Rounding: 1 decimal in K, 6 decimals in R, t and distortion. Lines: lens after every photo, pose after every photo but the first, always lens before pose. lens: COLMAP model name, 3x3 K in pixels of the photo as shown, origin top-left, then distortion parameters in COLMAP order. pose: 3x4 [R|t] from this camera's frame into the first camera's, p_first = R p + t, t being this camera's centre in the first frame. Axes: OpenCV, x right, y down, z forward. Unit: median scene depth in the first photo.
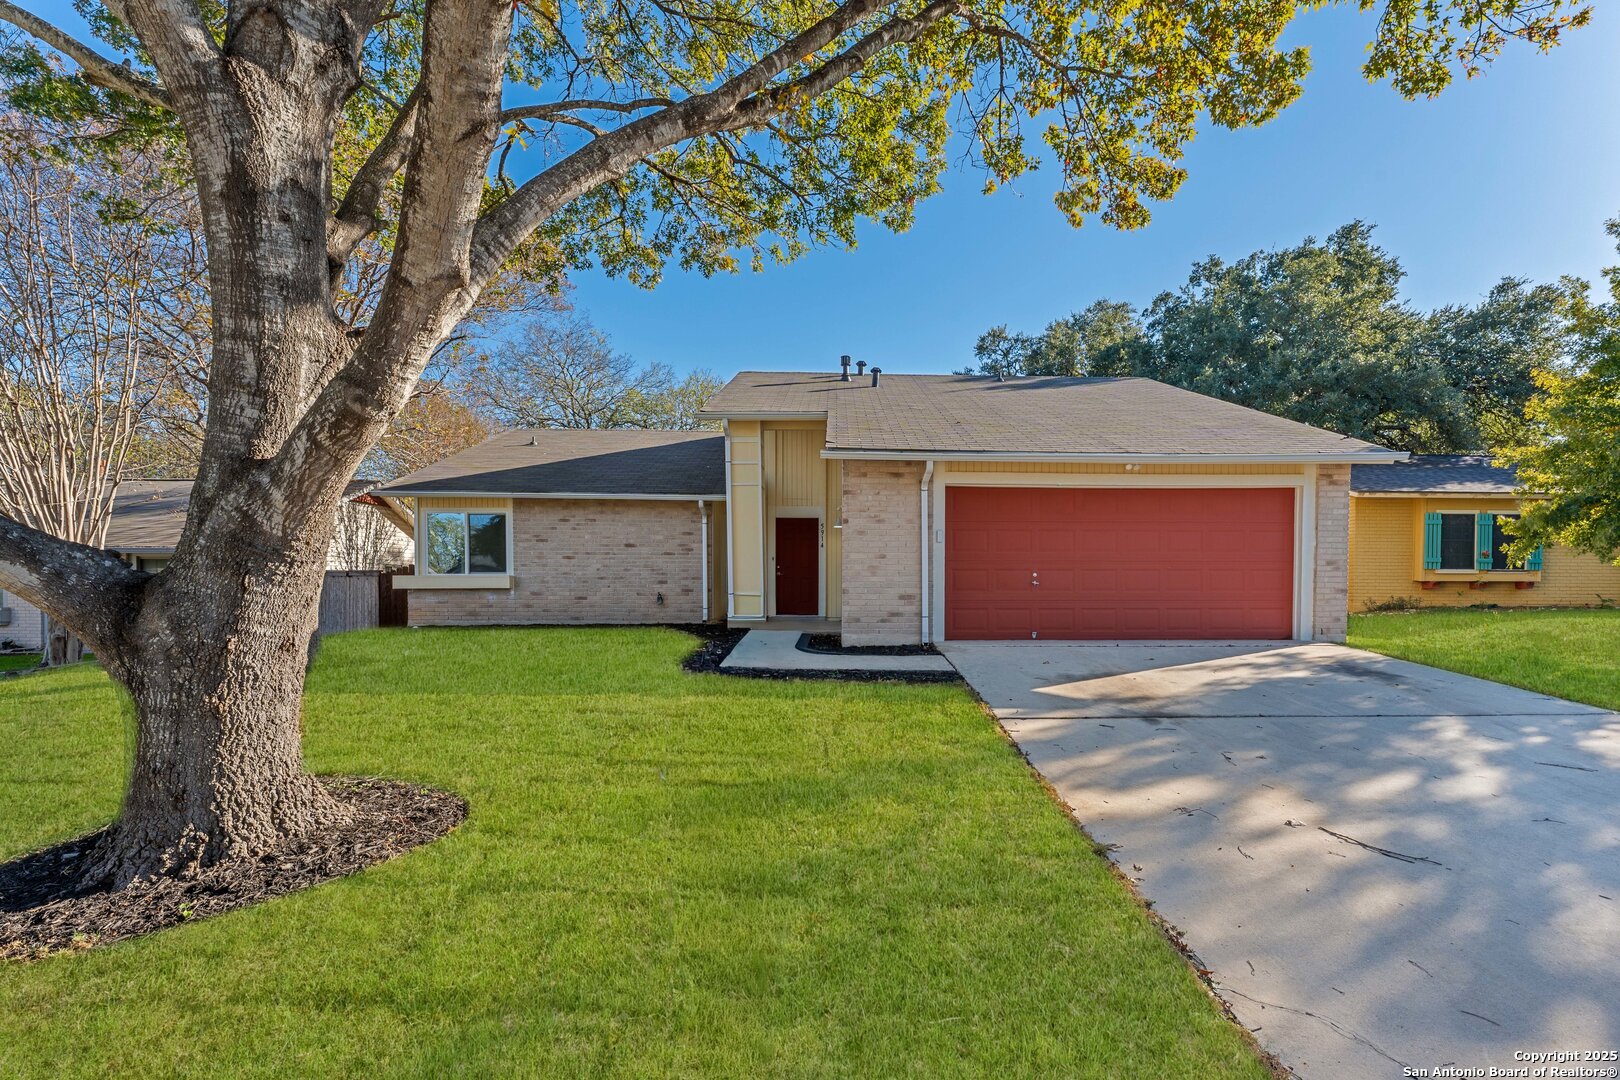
lens RADIAL K [[653.3, 0, 856.2], [0, 653.3, 600.3], [0, 0, 1]] dist [0.003627, -0.000548]
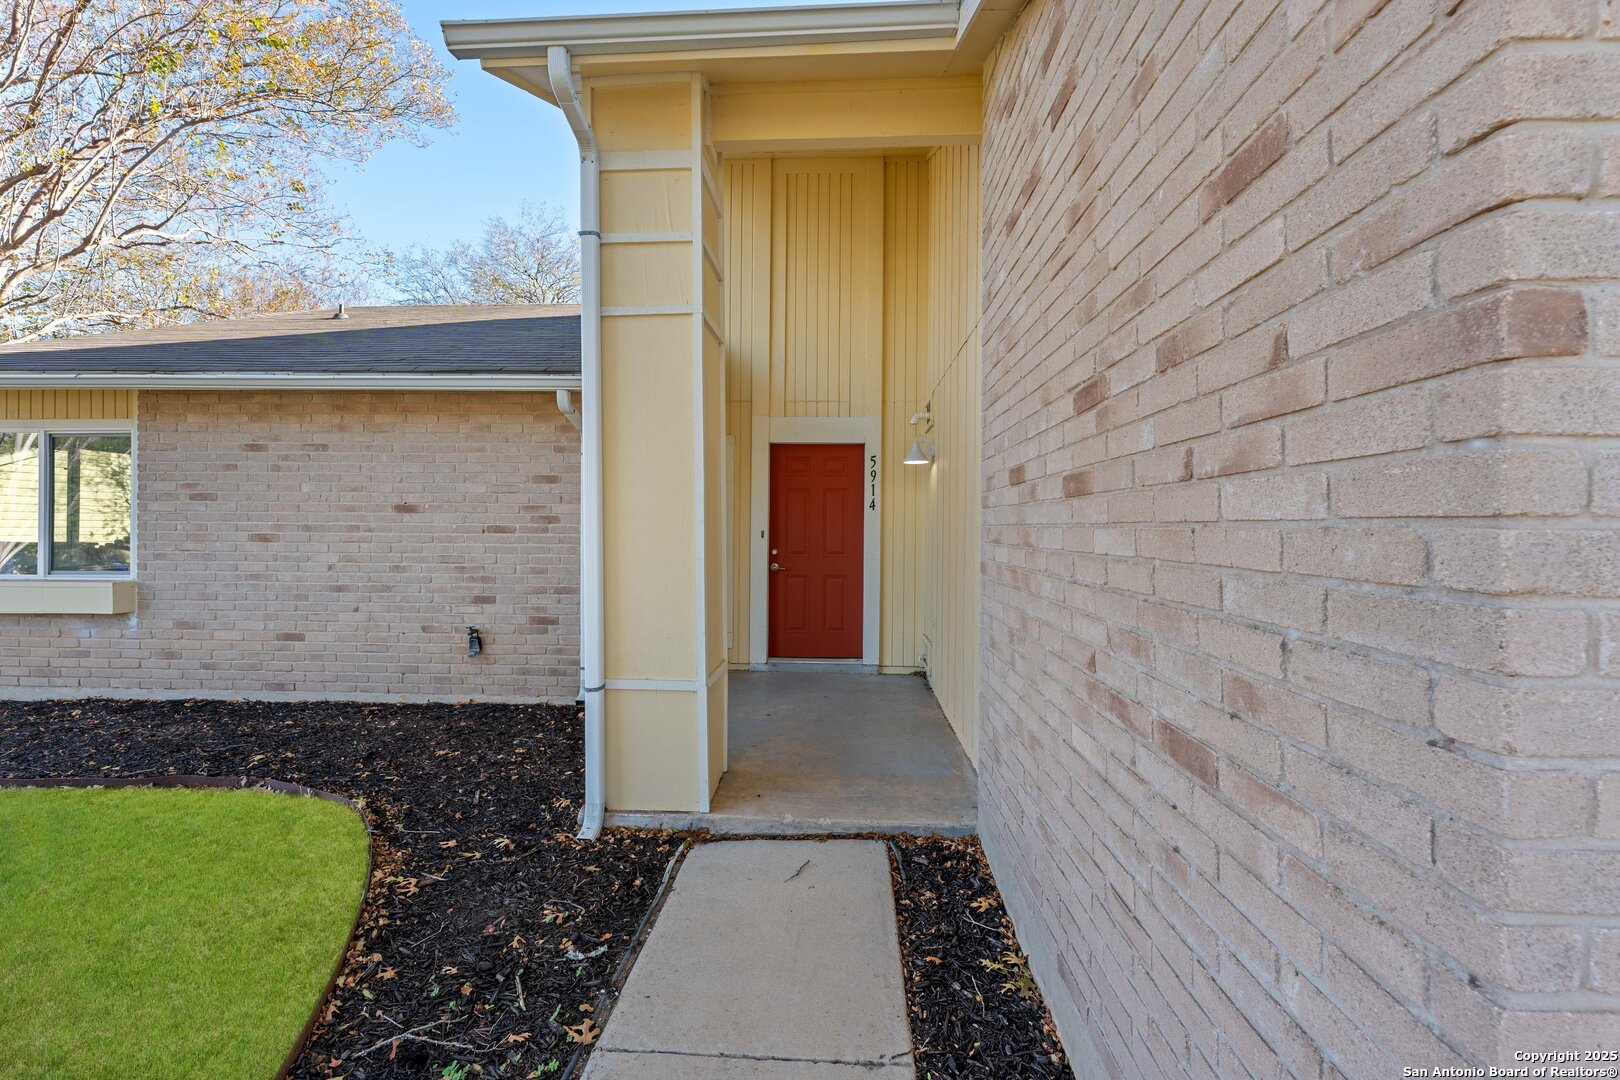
lens RADIAL K [[653.3, 0, 807.3], [0, 653.3, 530.4], [0, 0, 1]] dist [0.003627, -0.000548]
pose [[0.995698, 0.005375, -0.092503, -0.061778], [-0.007121, 0.999802, -0.018561, -0.065106], [0.092385, 0.019139, 0.995539, 0.623057]]
